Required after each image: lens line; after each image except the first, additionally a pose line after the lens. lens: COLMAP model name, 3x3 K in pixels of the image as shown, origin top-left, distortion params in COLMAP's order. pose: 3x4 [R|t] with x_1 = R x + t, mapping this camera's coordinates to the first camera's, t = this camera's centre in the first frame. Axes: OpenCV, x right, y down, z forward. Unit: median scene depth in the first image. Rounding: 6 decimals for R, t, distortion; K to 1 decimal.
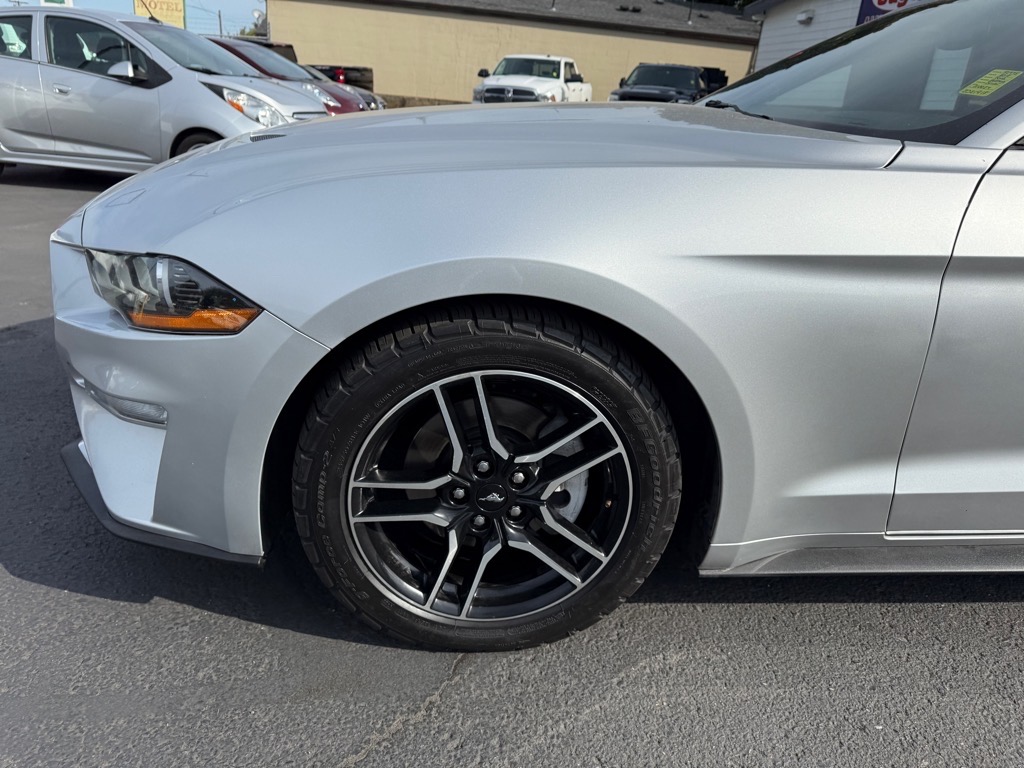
lens RADIAL K [[733.9, 0, 495.6], [0, 733.9, 387.1], [0, 0, 1]] dist [0.022929, -0.030927]
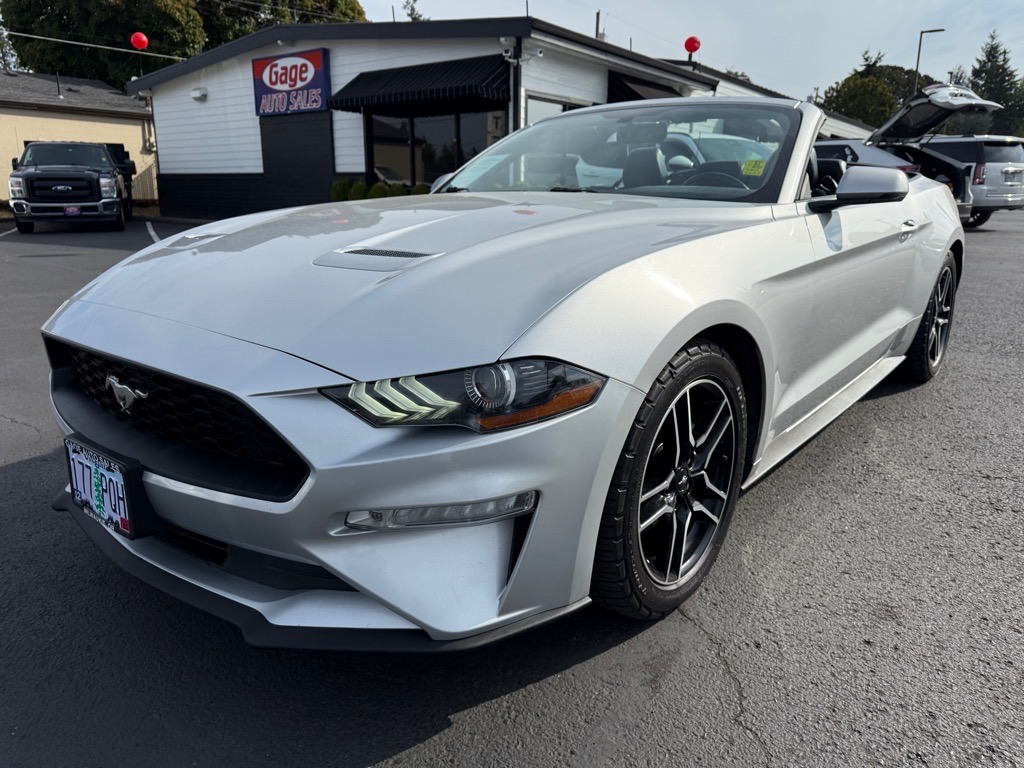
lens RADIAL K [[733.9, 0, 521.5], [0, 733.9, 389.6], [0, 0, 1]] dist [0.022929, -0.030927]
pose [[0.685181, -0.258179, 0.681080, -0.089405], [0.310890, 0.949279, 0.047083, -0.013482], [-0.658691, 0.179480, 0.730693, 0.013713]]
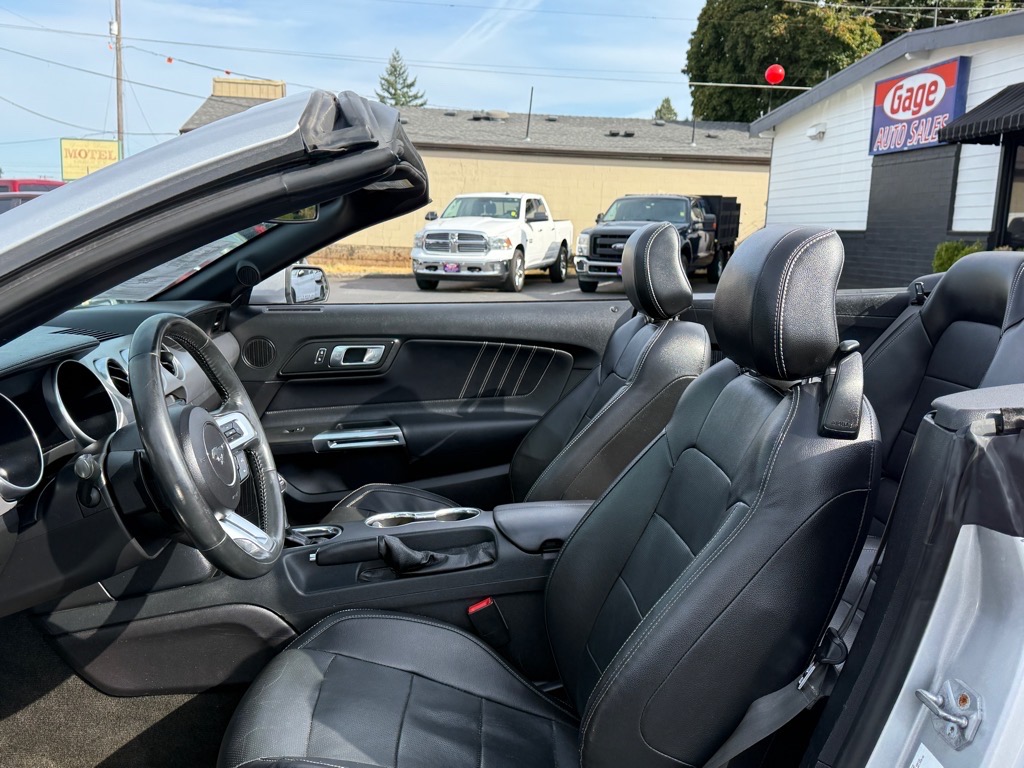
lens RADIAL K [[918.4, 0, 502.2], [0, 918.4, 389.8], [0, 0, 1]] dist [0.104859, -0.174492]
pose [[0.998492, -0.040811, -0.036706, 0.101818], [0.032303, 0.977562, -0.208157, -0.016656], [0.044377, 0.206658, 0.977406, 0.029162]]
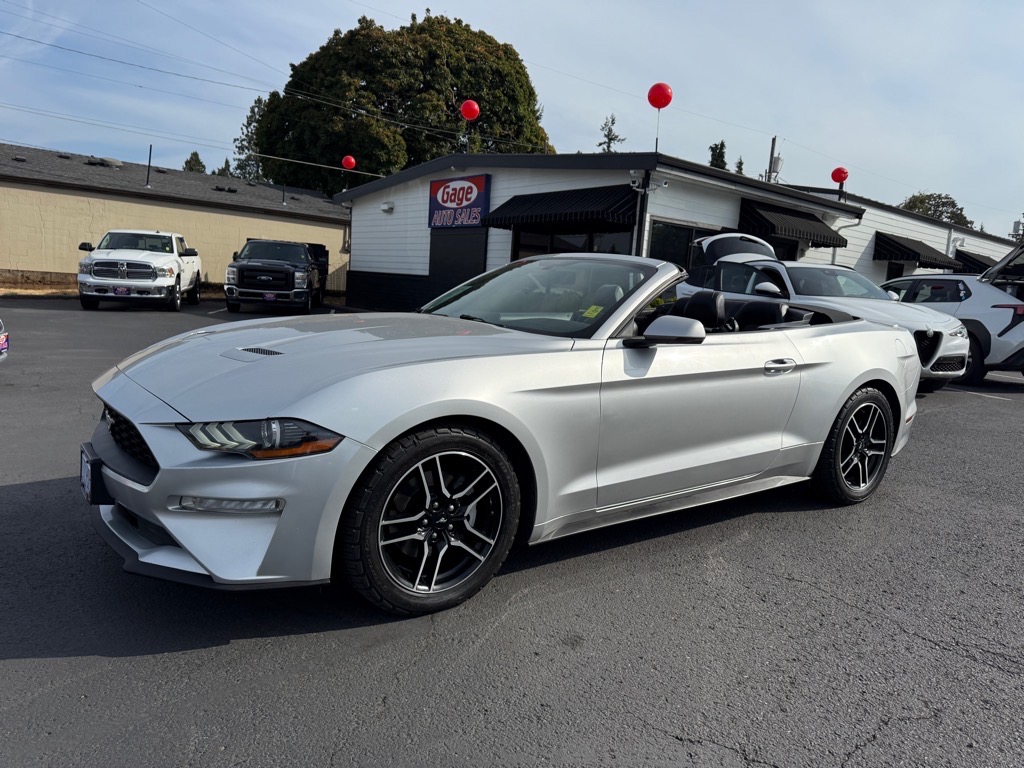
lens RADIAL K [[733.9, 0, 522.6], [0, 733.9, 384.4], [0, 0, 1]] dist [0.022929, -0.030927]
pose [[0.842999, -0.090892, 0.530181, -0.067805], [0.197694, 0.968994, -0.148217, 0.010656], [-0.500270, 0.229761, 0.834829, -0.068910]]
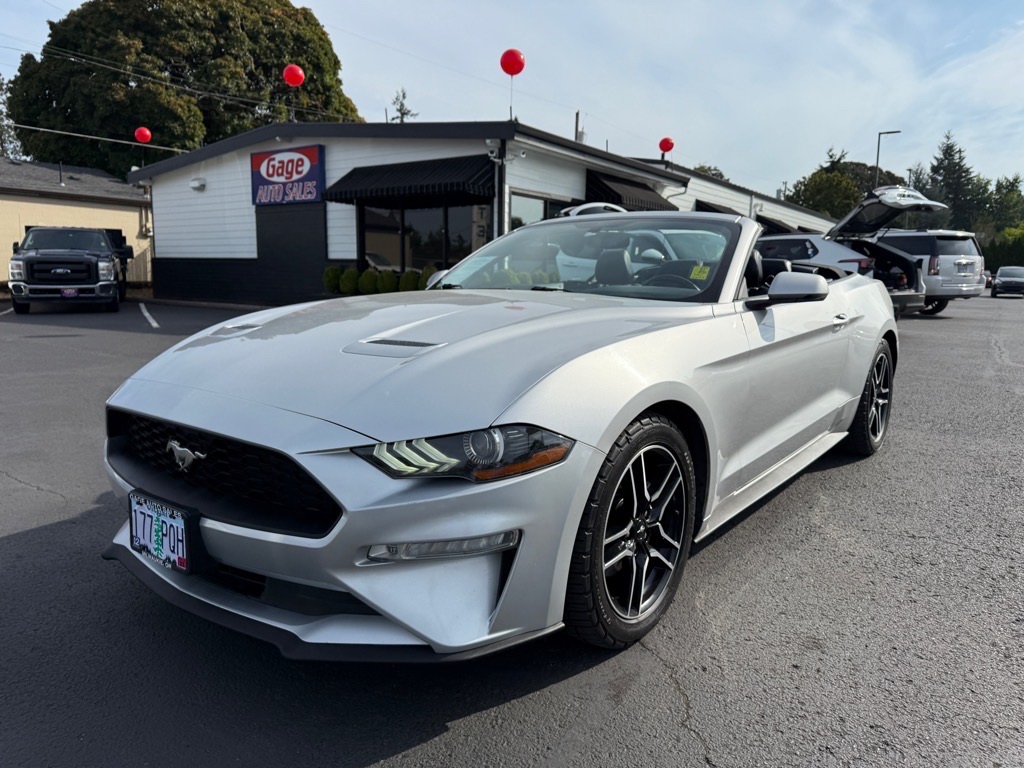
lens RADIAL K [[733.9, 0, 522.6], [0, 733.9, 387.5], [0, 0, 1]] dist [0.022929, -0.030927]
pose [[0.667934, -0.177730, 0.722687, -0.107087], [0.307874, 0.950065, -0.050899, -0.012124], [-0.677553, 0.256494, 0.689299, -0.003072]]
